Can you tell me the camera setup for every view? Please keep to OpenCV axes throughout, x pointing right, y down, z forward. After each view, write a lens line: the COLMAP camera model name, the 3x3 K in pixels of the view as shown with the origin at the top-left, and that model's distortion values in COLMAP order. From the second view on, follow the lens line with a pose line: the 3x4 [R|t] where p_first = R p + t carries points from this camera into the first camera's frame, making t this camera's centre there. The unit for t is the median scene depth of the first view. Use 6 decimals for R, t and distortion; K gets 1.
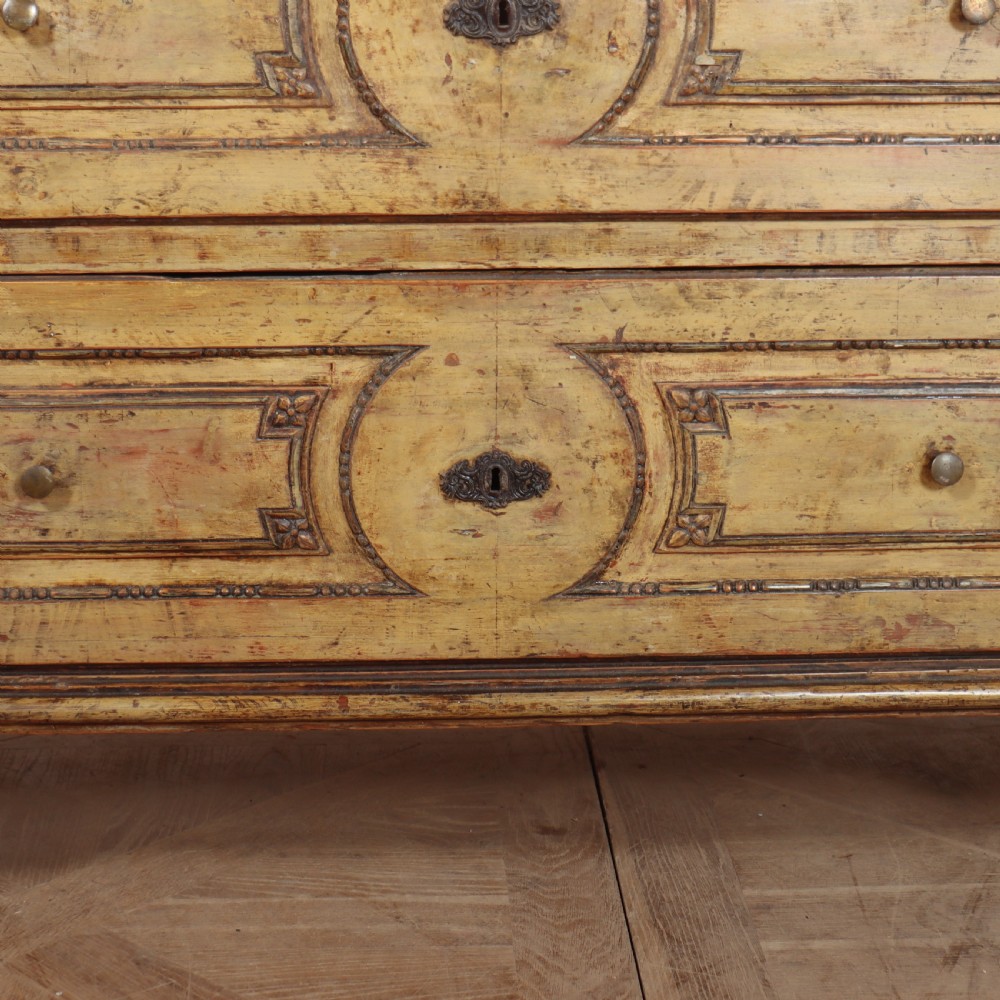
lens RADIAL K [[2155.9, 0, 466.7], [0, 2155.9, 465.3], [0, 0, 1]] dist [-0.058341, 0.000000]
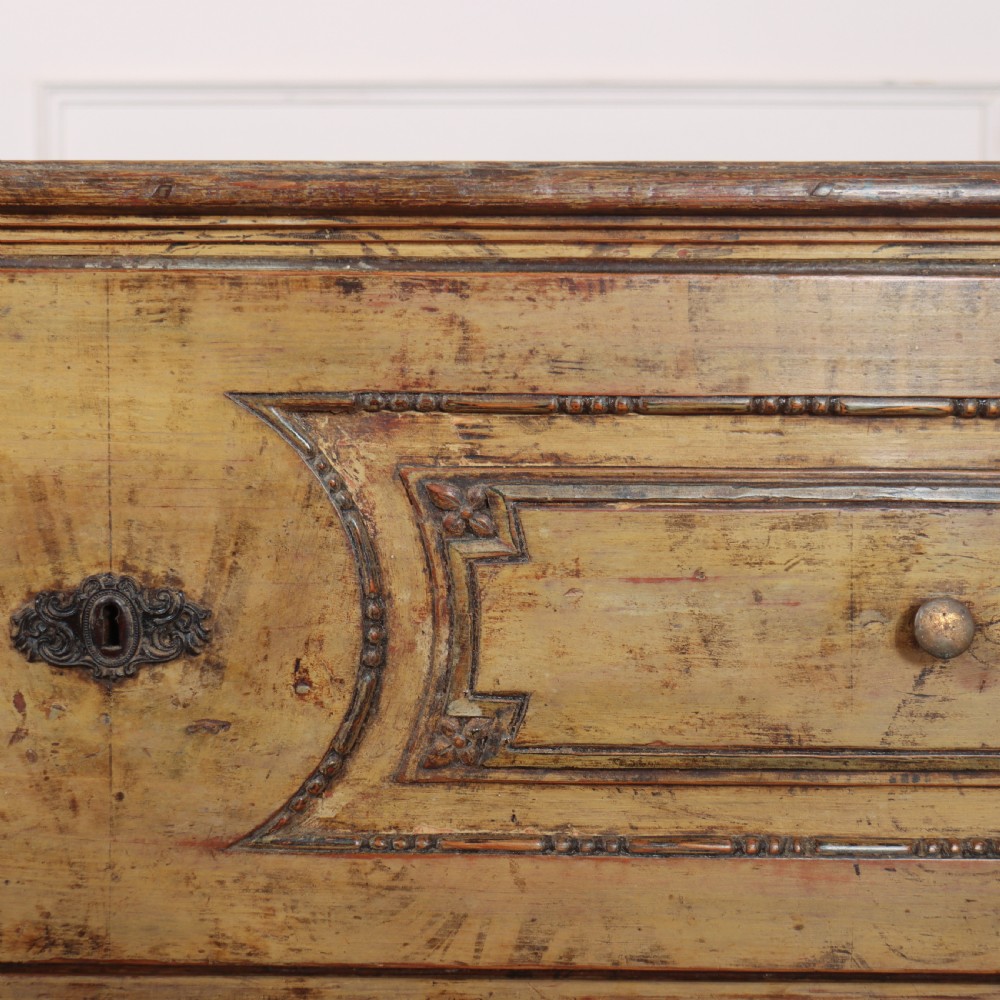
lens RADIAL K [[1950.9, 0, 471.6], [0, 1950.9, 479.3], [0, 0, 1]] dist [-0.043938, 0.000000]
pose [[0.998562, 0.014243, -0.051683, 0.137786], [-0.022347, 0.986900, -0.159781, -0.164650], [0.048730, 0.160706, 0.985799, 0.473518]]
